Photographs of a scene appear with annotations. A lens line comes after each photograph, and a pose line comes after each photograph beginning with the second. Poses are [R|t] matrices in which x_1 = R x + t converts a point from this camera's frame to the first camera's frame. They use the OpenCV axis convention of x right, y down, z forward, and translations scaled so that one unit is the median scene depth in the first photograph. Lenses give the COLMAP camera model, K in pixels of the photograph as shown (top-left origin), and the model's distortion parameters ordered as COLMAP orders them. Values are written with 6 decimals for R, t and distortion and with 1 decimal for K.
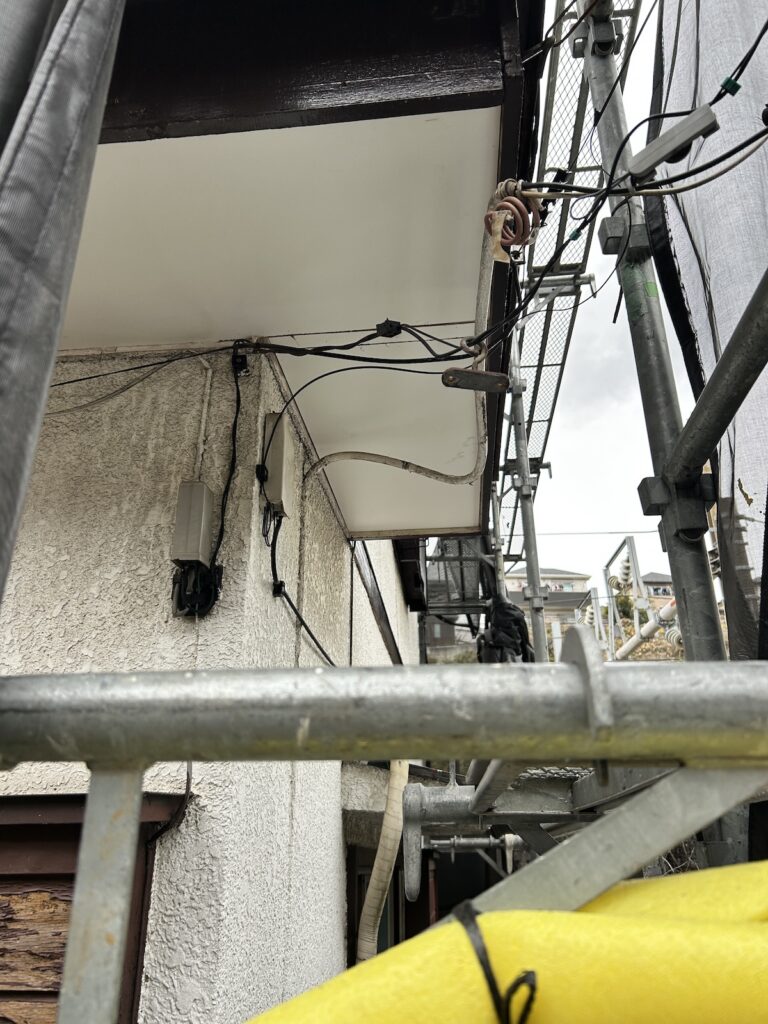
lens RADIAL K [[769.3, 0, 384.0], [0, 769.3, 512.0], [0, 0, 1]] dist [0.001203, -0.009894]
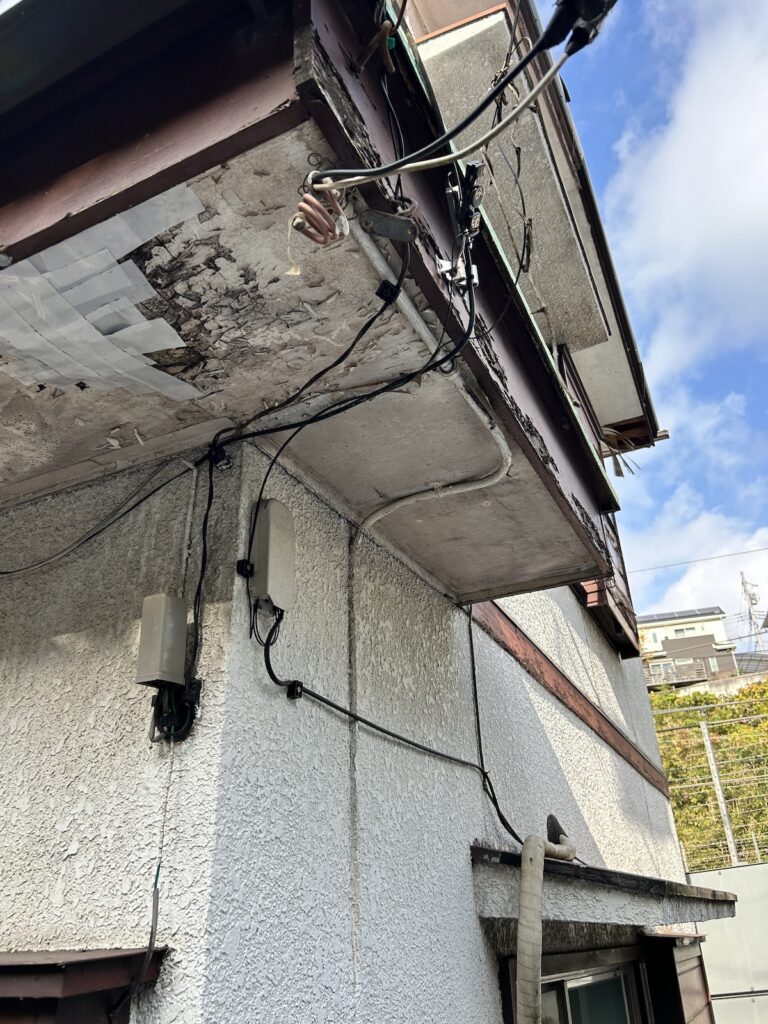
lens RADIAL K [[769.5, 0, 386.0], [0, 769.5, 502.2], [0, 0, 1]] dist [0.002165, -0.005777]
pose [[0.936995, -0.189396, -0.293547, 0.295179], [0.165796, 0.980710, -0.103537, -0.005398], [0.307494, 0.048345, 0.950321, 0.171227]]
